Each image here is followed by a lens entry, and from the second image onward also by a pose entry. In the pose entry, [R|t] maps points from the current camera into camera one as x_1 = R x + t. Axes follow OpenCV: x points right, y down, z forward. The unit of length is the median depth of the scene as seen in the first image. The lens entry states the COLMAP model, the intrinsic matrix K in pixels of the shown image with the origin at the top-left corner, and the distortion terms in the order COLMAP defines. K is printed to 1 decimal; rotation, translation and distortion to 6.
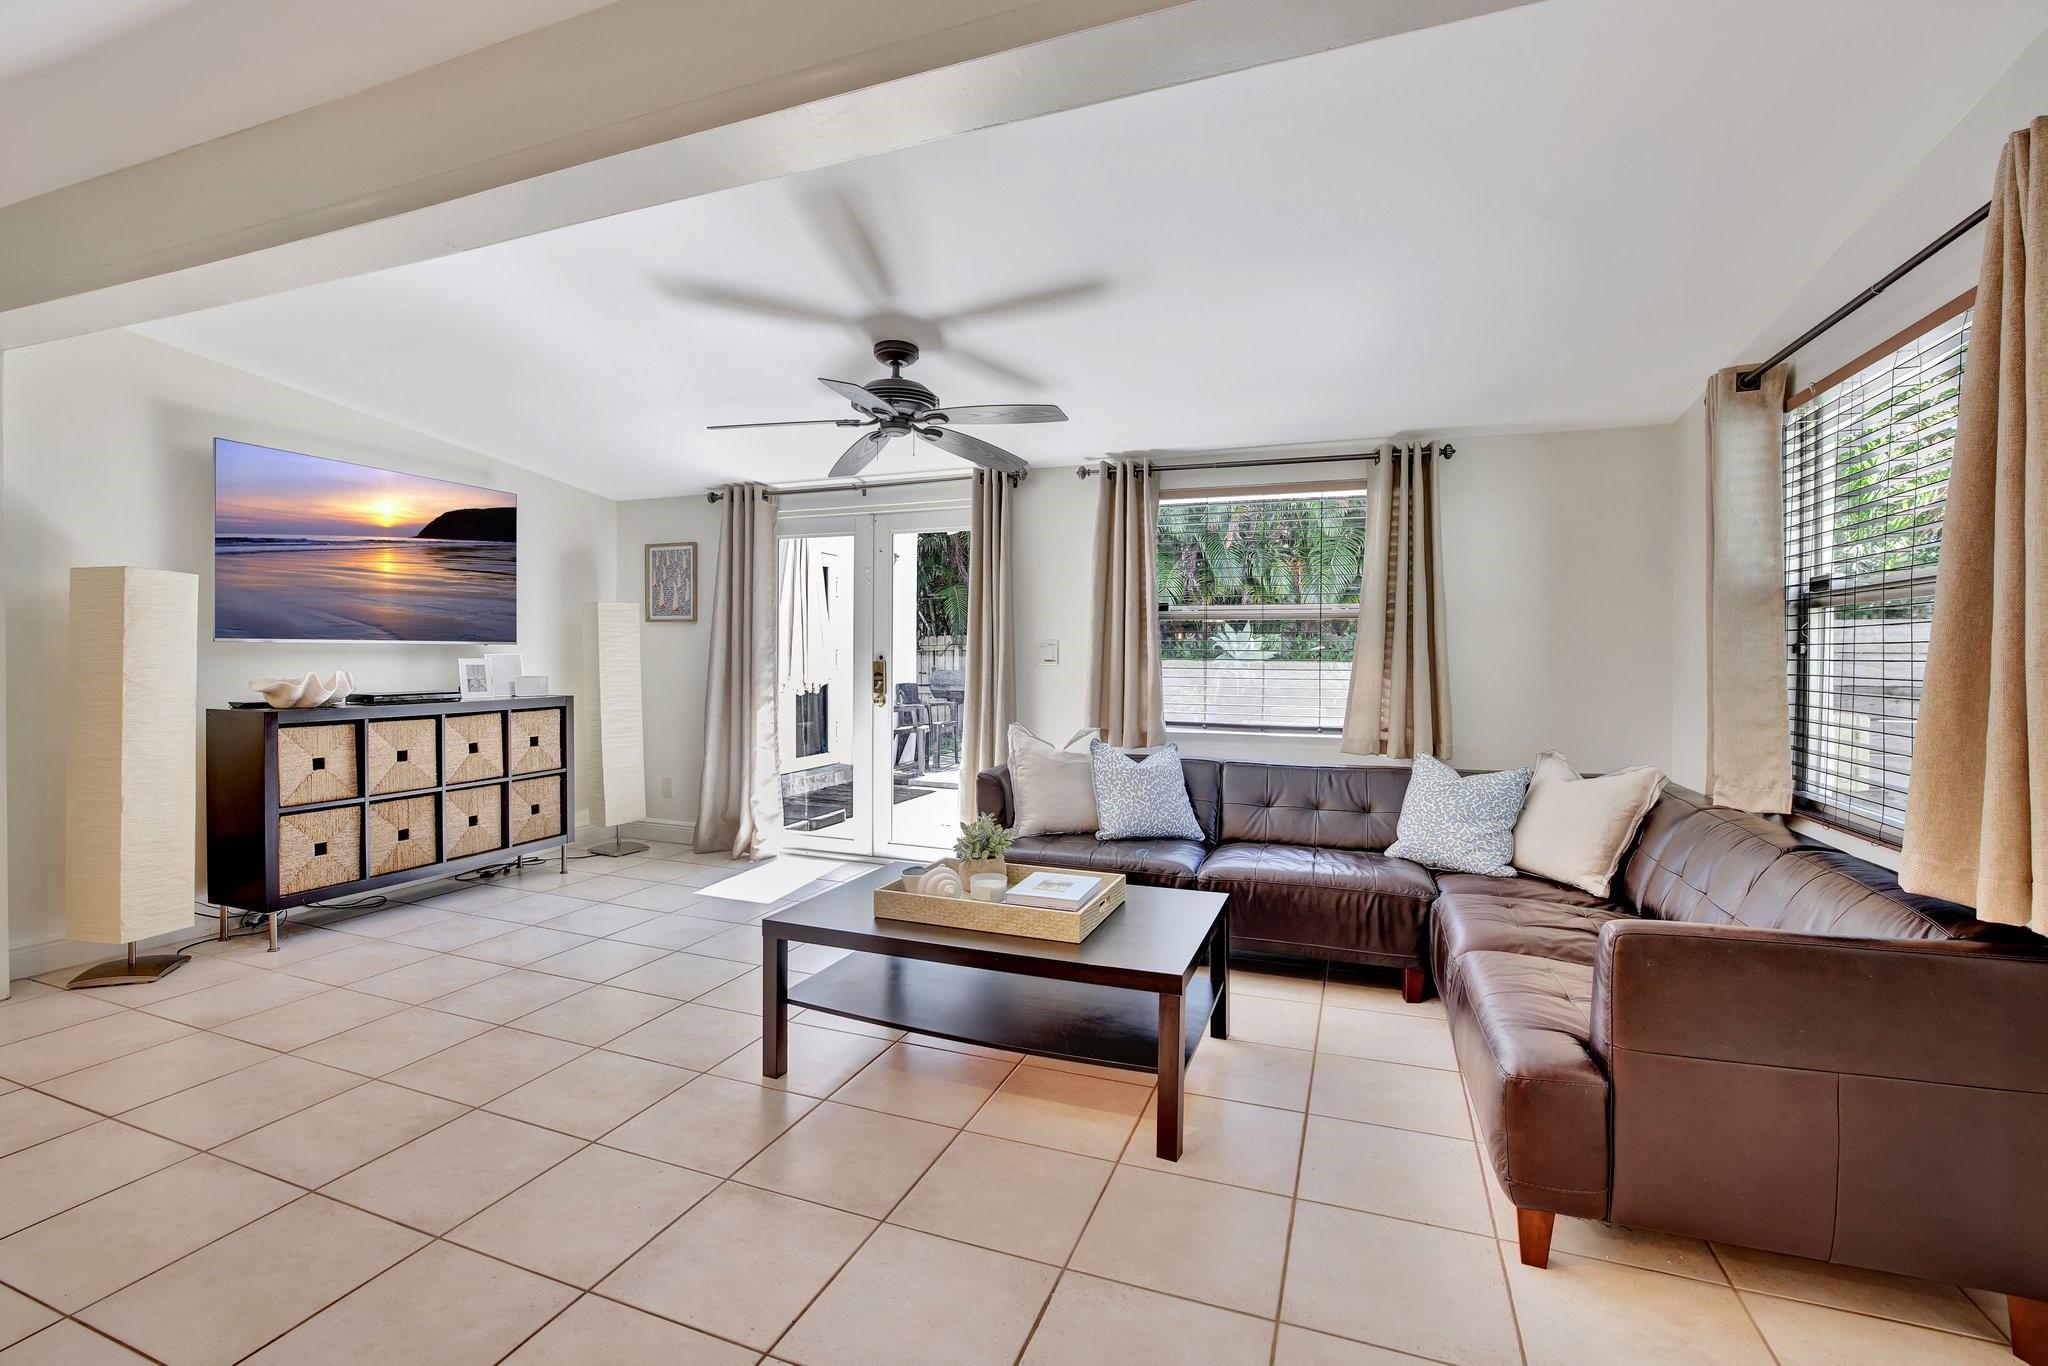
lens RADIAL K [[917.4, 0, 1014.7], [0, 917.4, 663.9], [0, 0, 1]] dist [-0.065391, 0.021293]
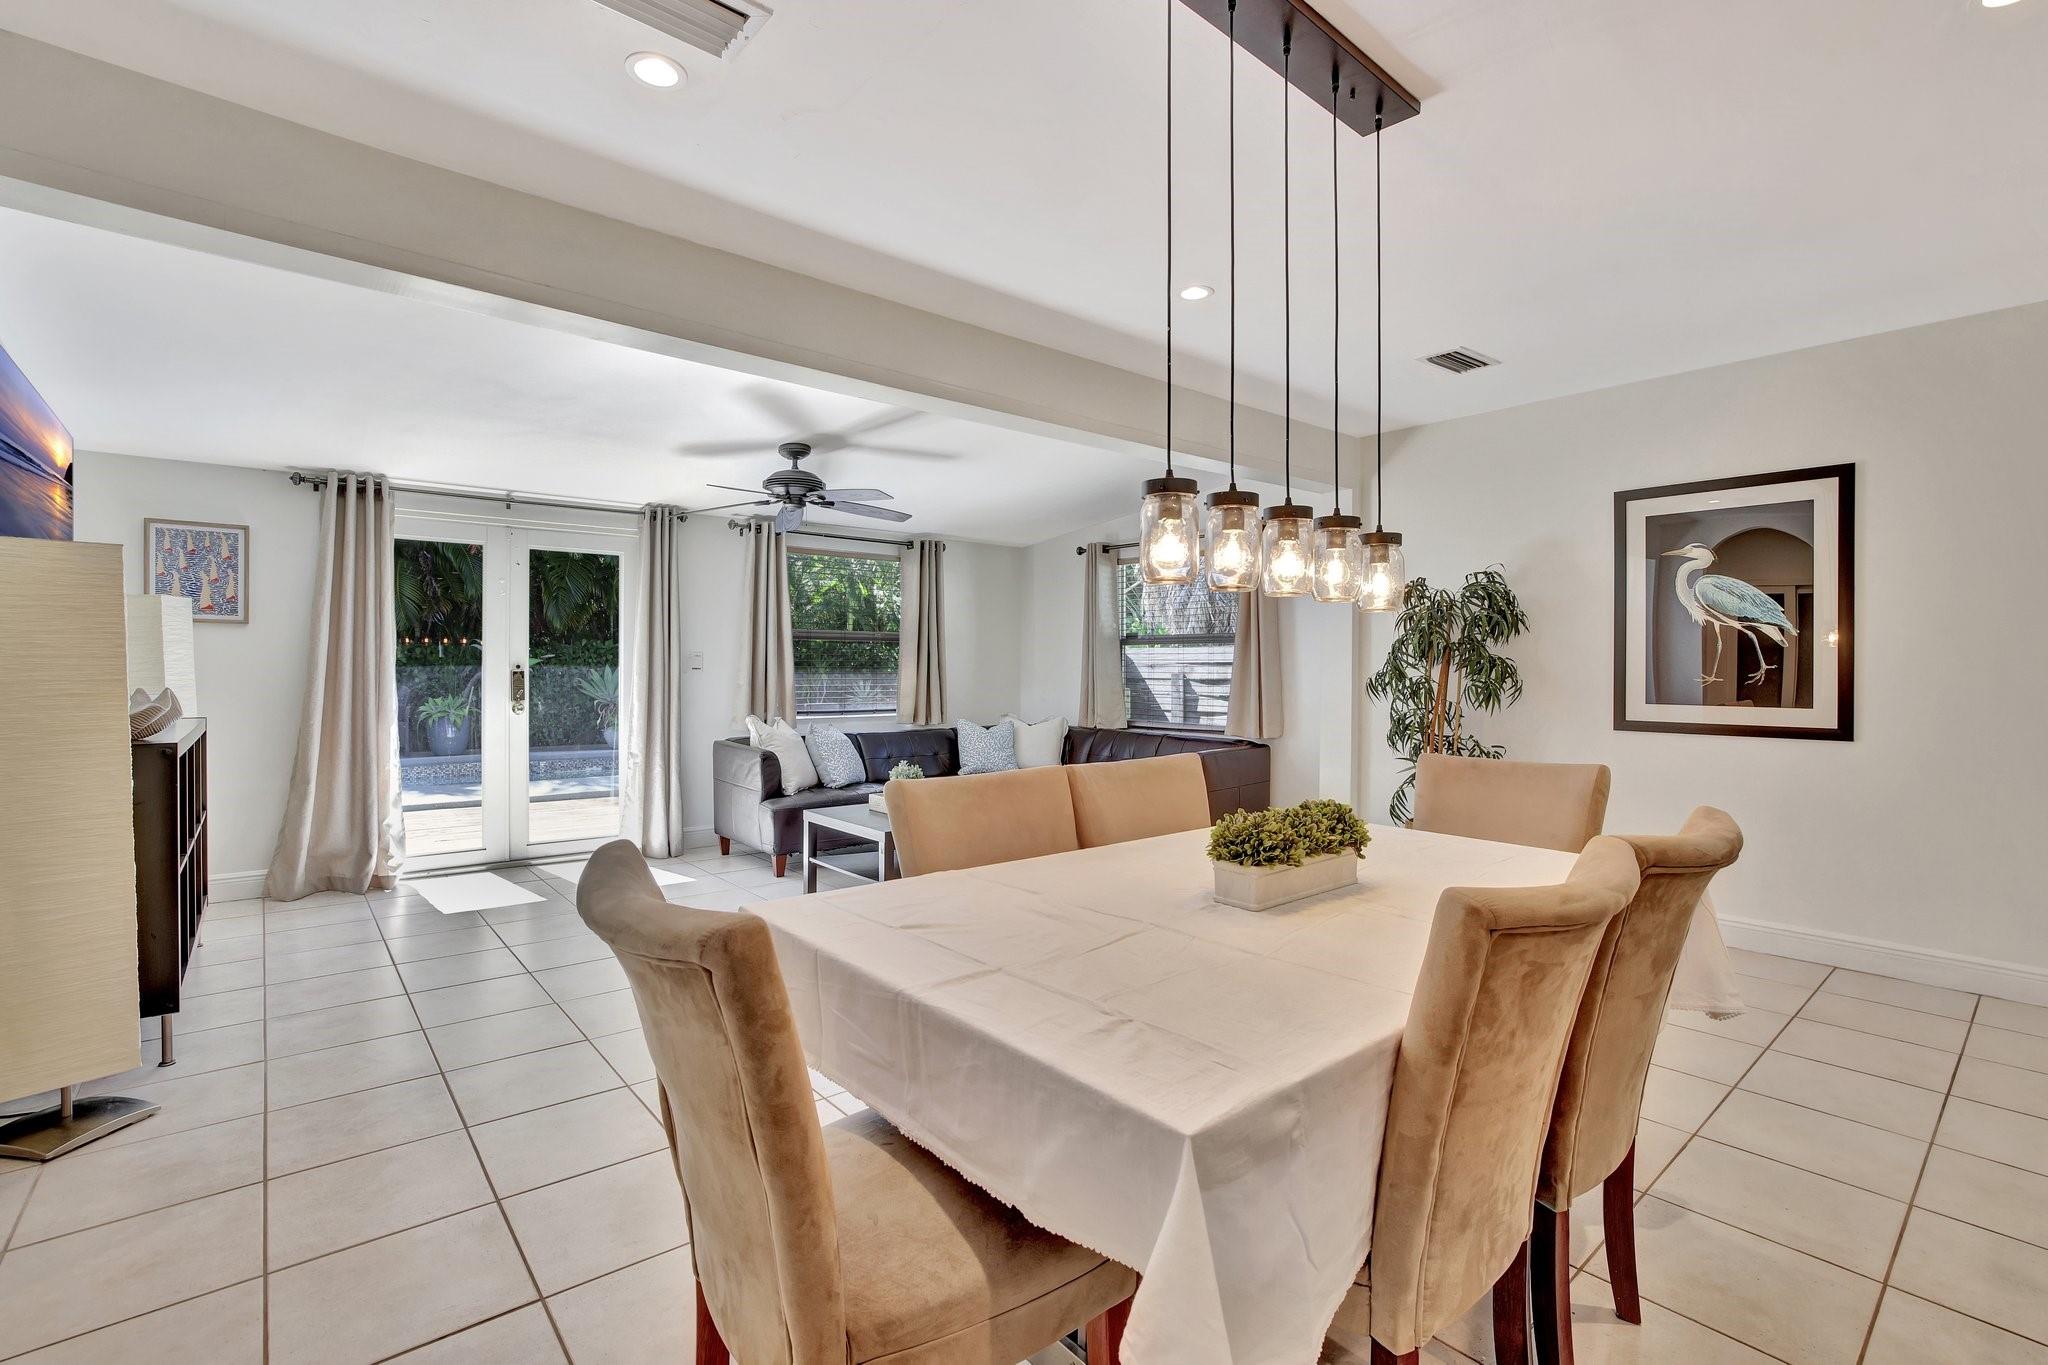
lens RADIAL K [[917.4, 0, 1014.7], [0, 917.4, 663.4], [0, 0, 1]] dist [-0.065391, 0.021293]
pose [[0.485865, -0.002780, 0.874030, -0.966326], [0.007512, 0.999971, -0.000996, -0.005910], [-0.874002, 0.007050, 0.485872, 0.015052]]
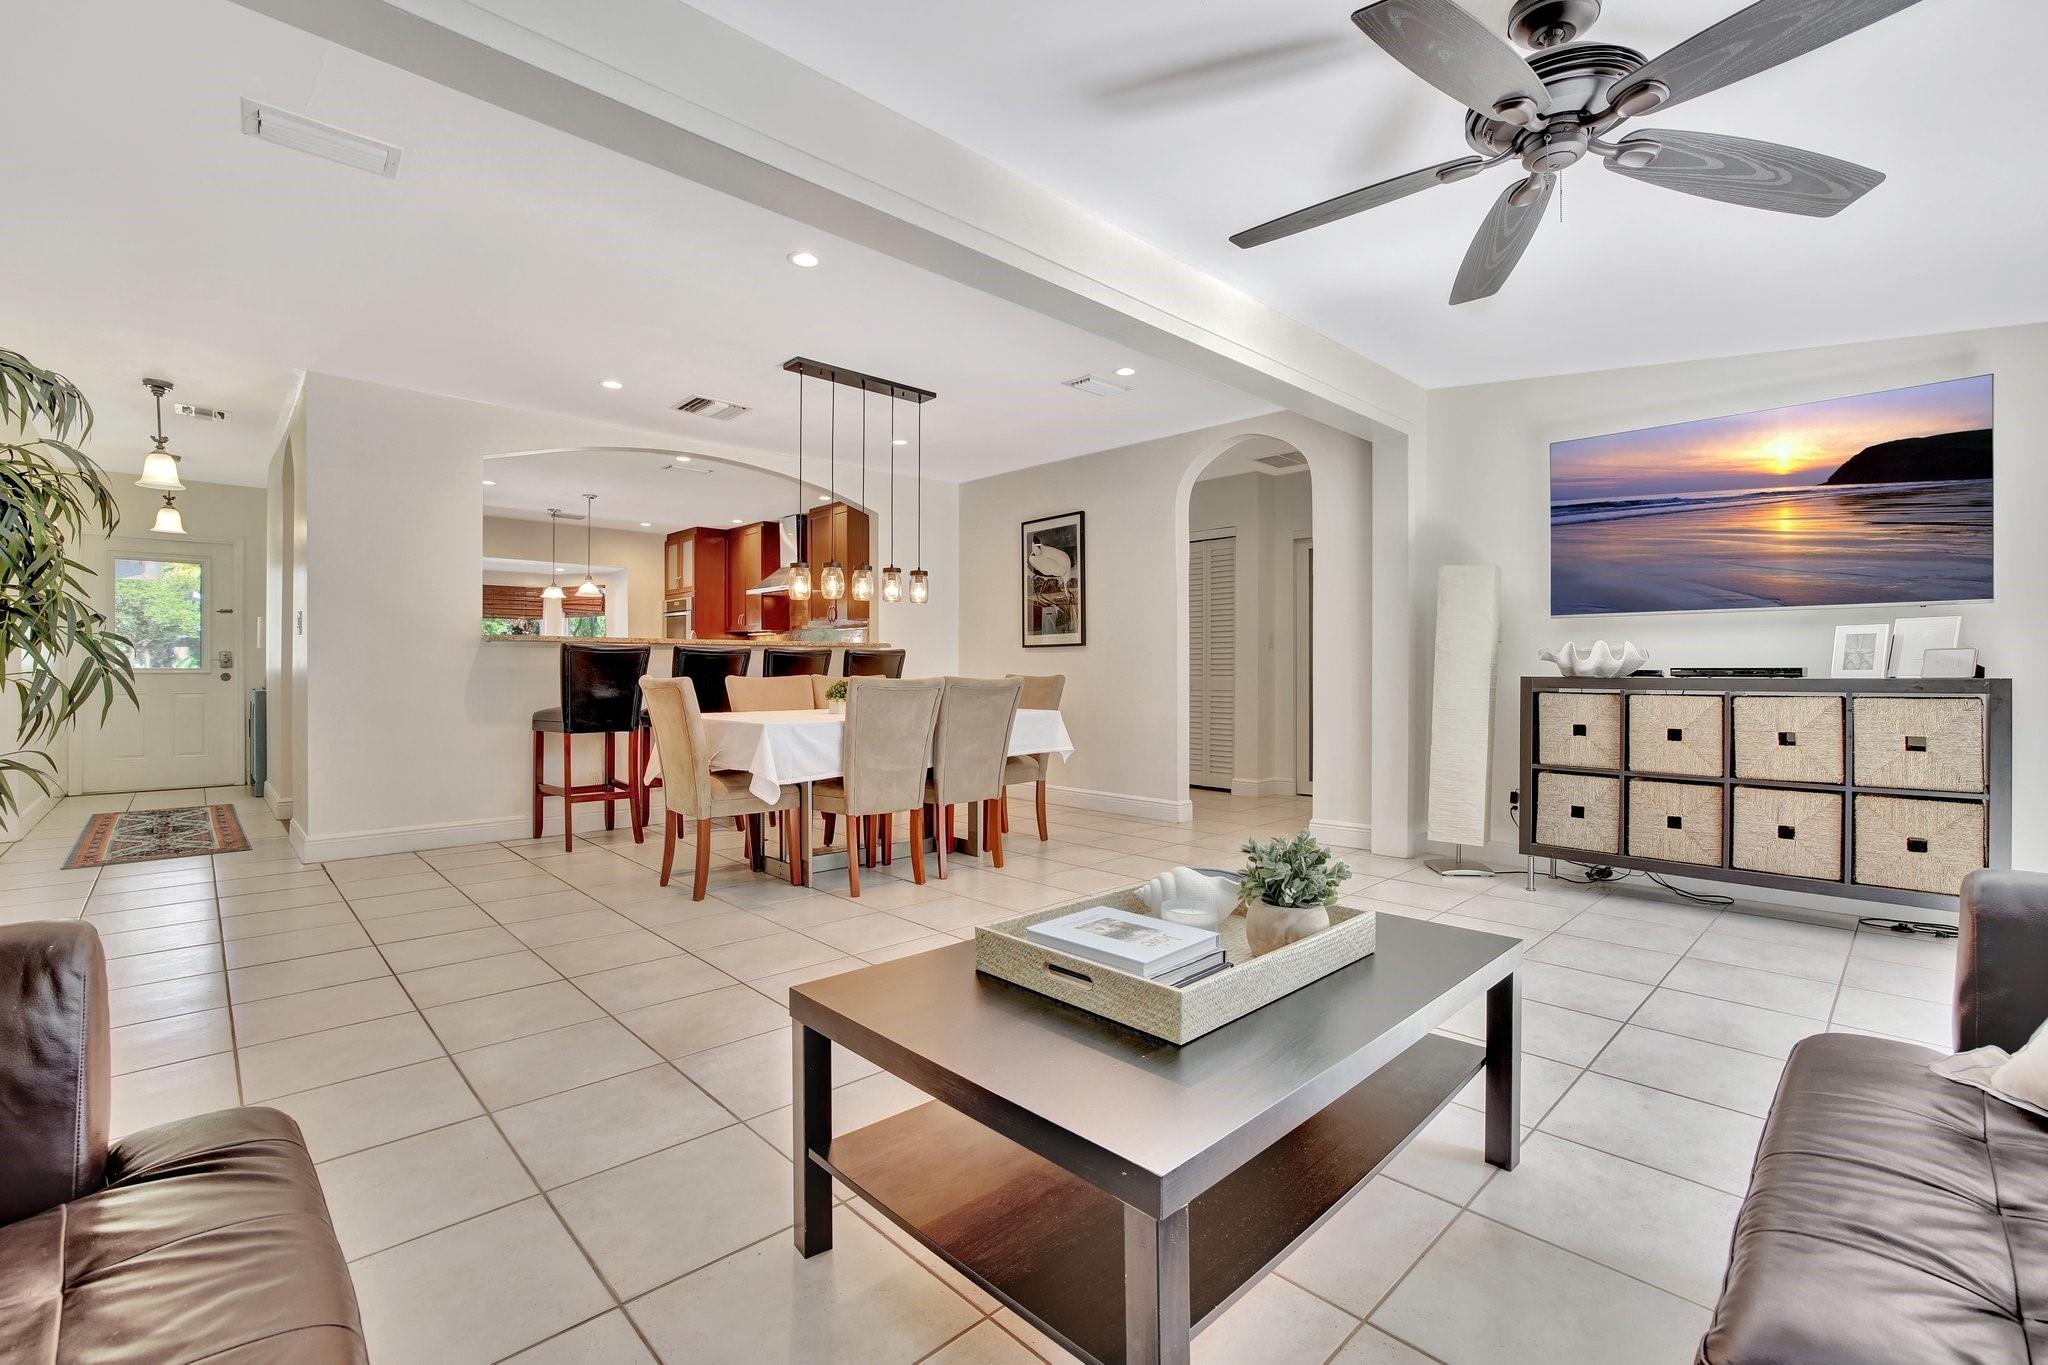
lens RADIAL K [[903.8, 0, 1024.0], [0, 903.8, 682.5], [0, 0, 1]] dist [-0.049903, 0.019200]
pose [[-0.430392, 0.005252, -0.902627, 0.384829], [-0.013701, 0.999830, 0.012350, 0.047122], [0.902538, 0.017682, -0.430246, 0.762083]]
